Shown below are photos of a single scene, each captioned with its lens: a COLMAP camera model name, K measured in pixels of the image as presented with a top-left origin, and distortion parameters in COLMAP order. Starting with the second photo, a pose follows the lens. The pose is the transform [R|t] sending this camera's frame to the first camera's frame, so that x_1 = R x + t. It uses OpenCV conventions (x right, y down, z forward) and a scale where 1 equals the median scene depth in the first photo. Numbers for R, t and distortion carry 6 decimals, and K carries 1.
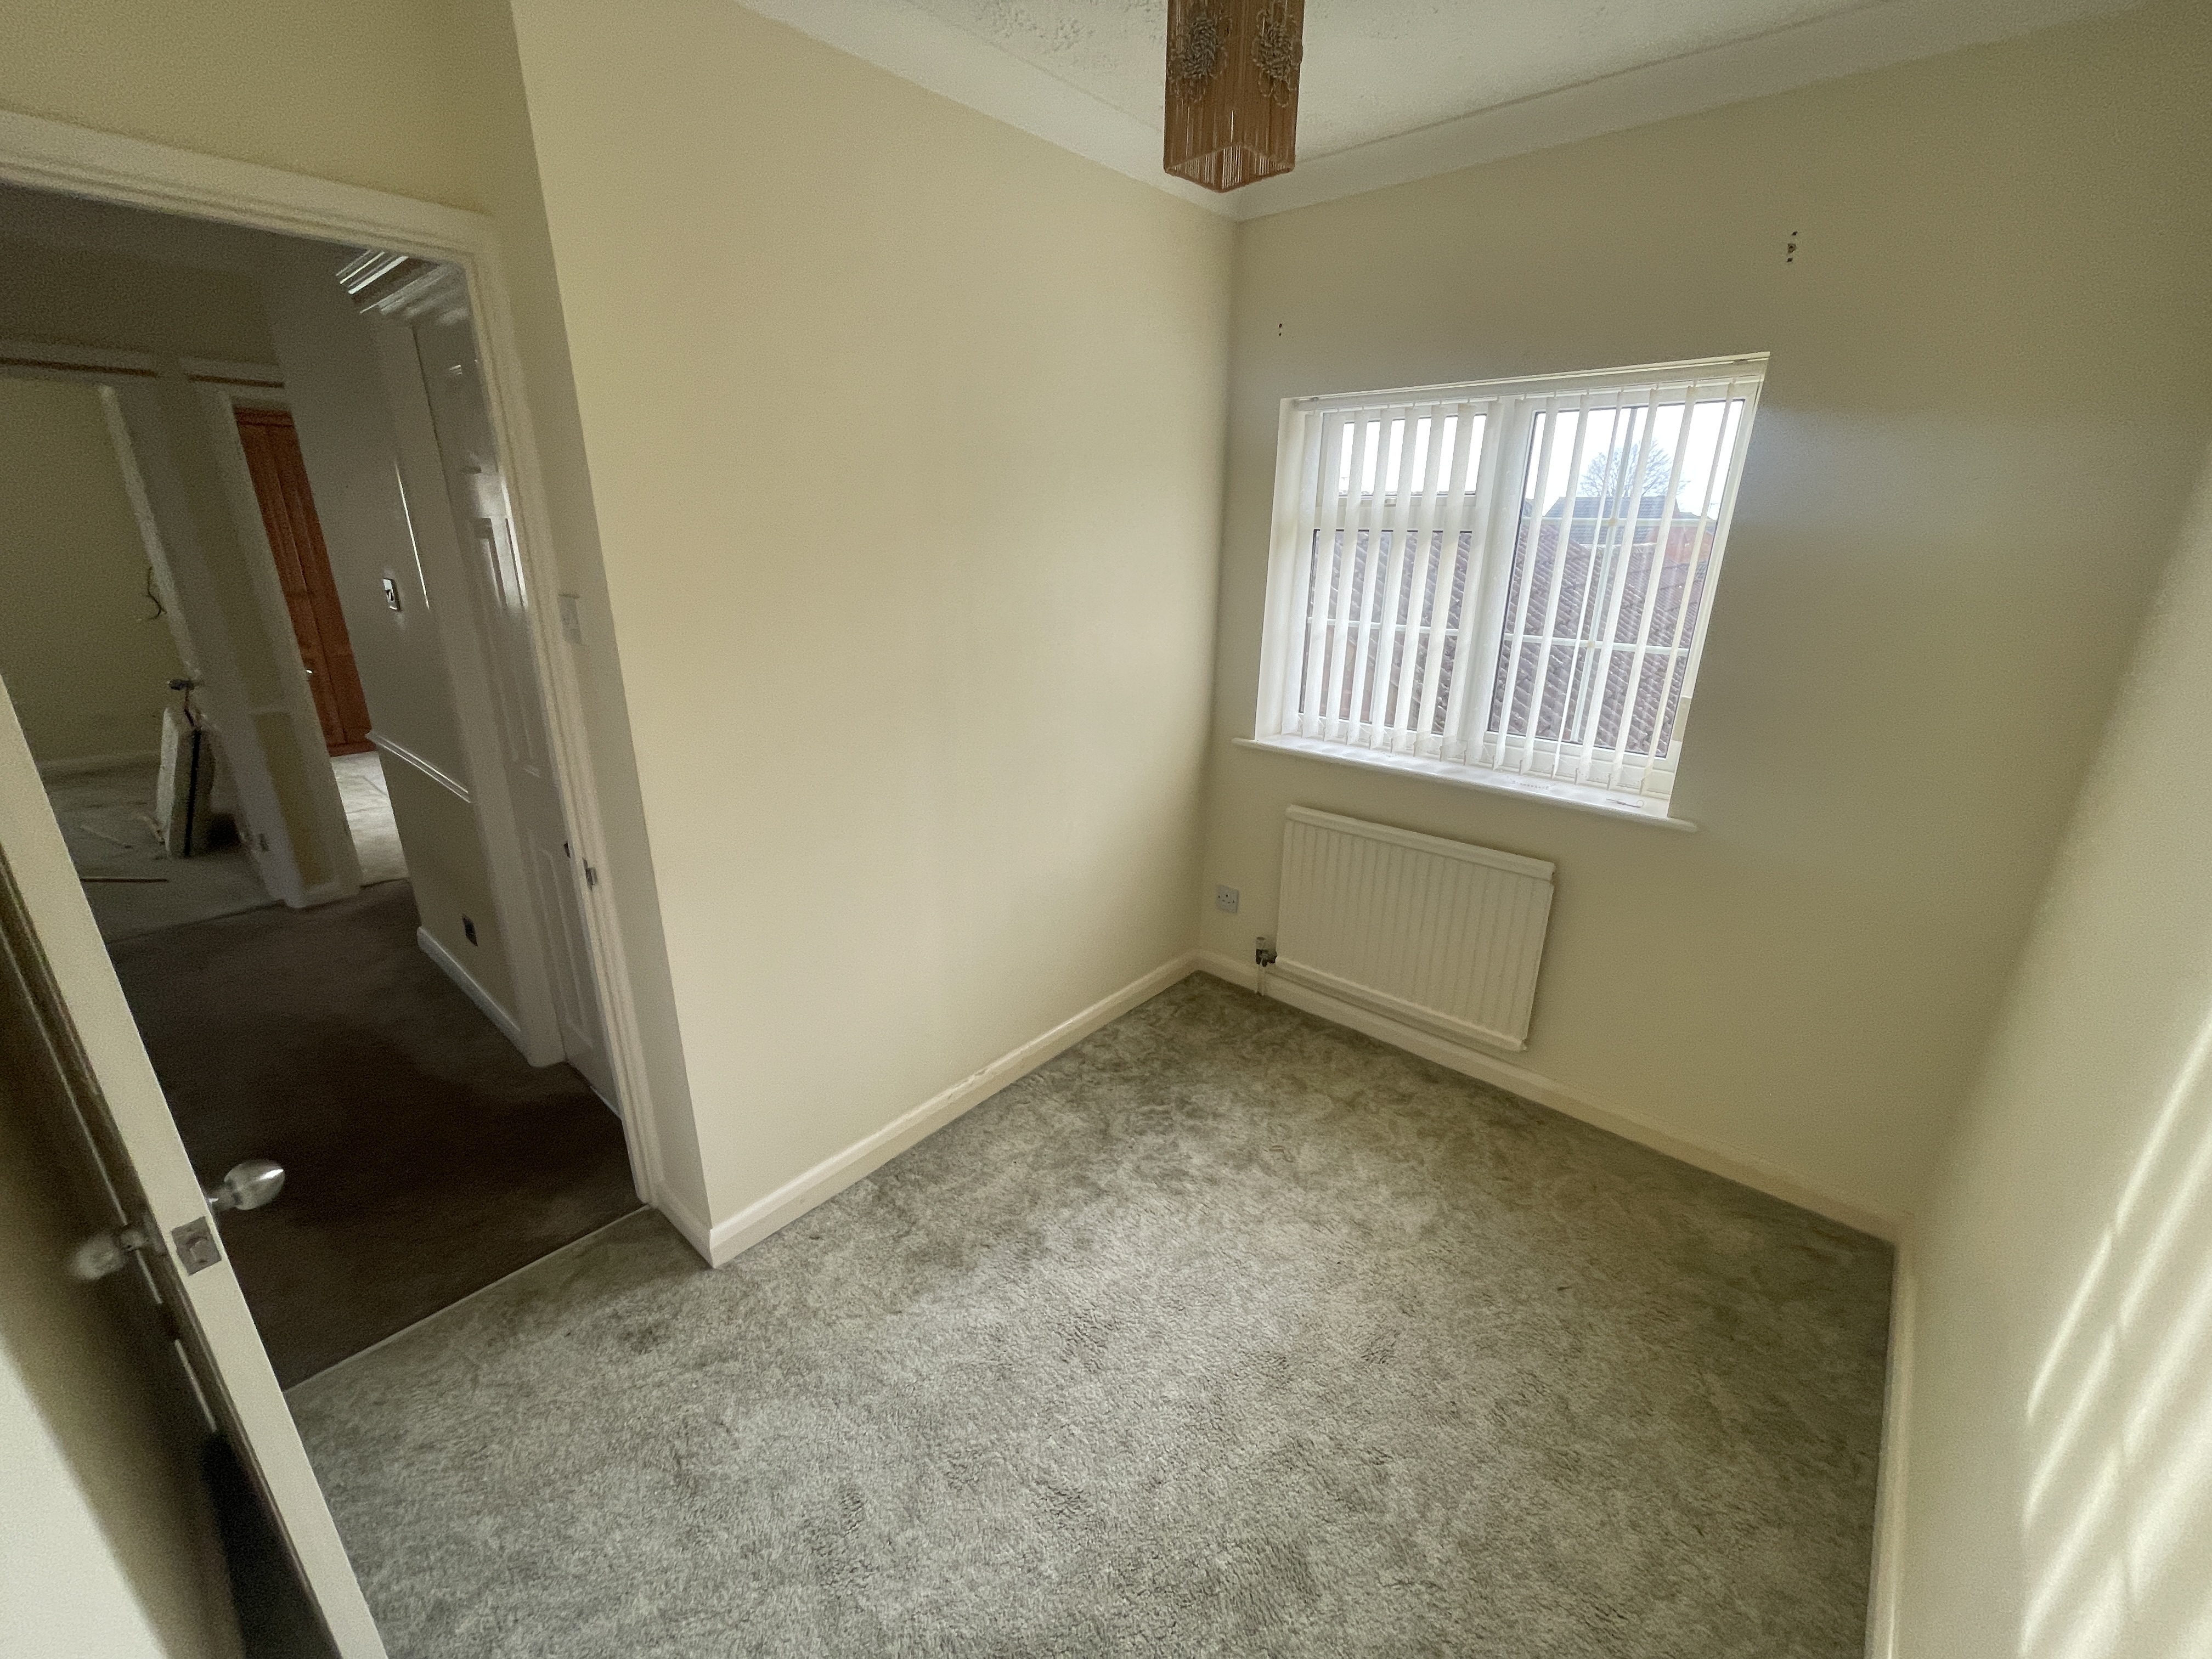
lens RADIAL K [[899.1, 0, 1096.0], [0, 899.1, 831.4], [0, 0, 1]] dist [0.011021, 0.000760]
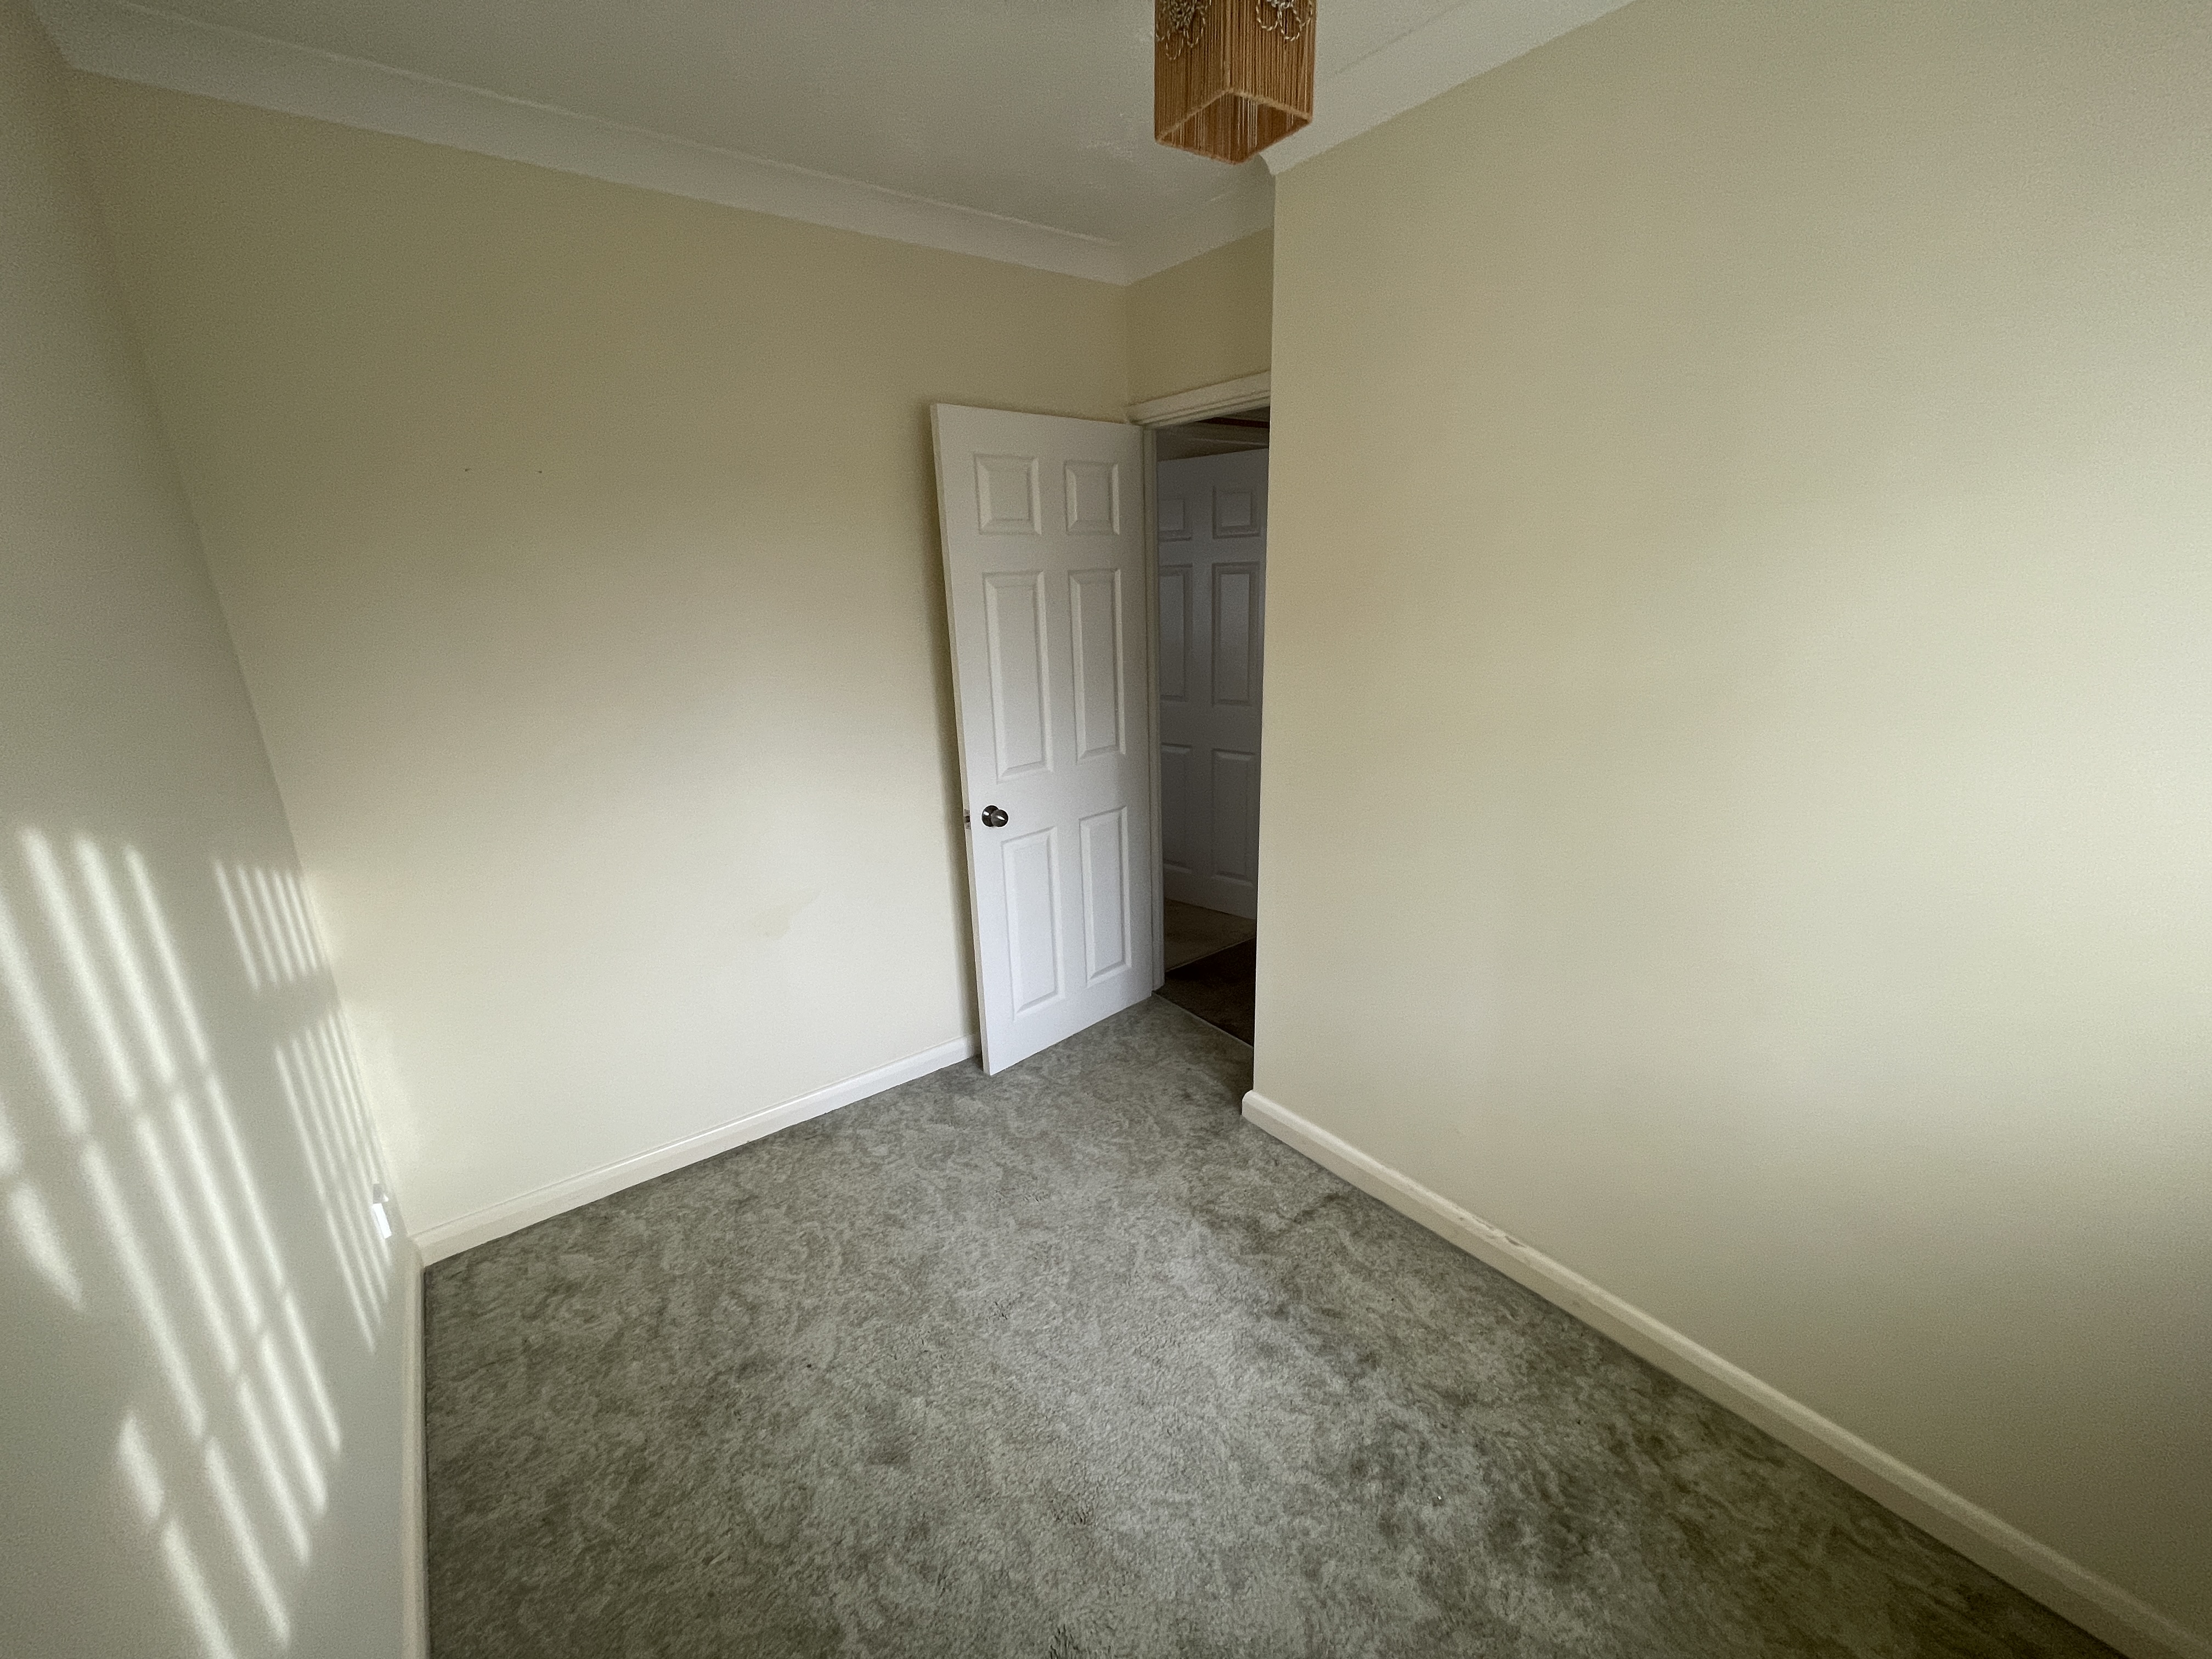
lens RADIAL K [[899.1, 0, 1104.0], [0, 899.1, 828.3], [0, 0, 1]] dist [0.011021, 0.000760]
pose [[-0.186113, 0.270457, -0.944571, 0.744555], [-0.303341, 0.898587, 0.317059, -0.252546], [0.934530, 0.345536, -0.085198, 0.768796]]
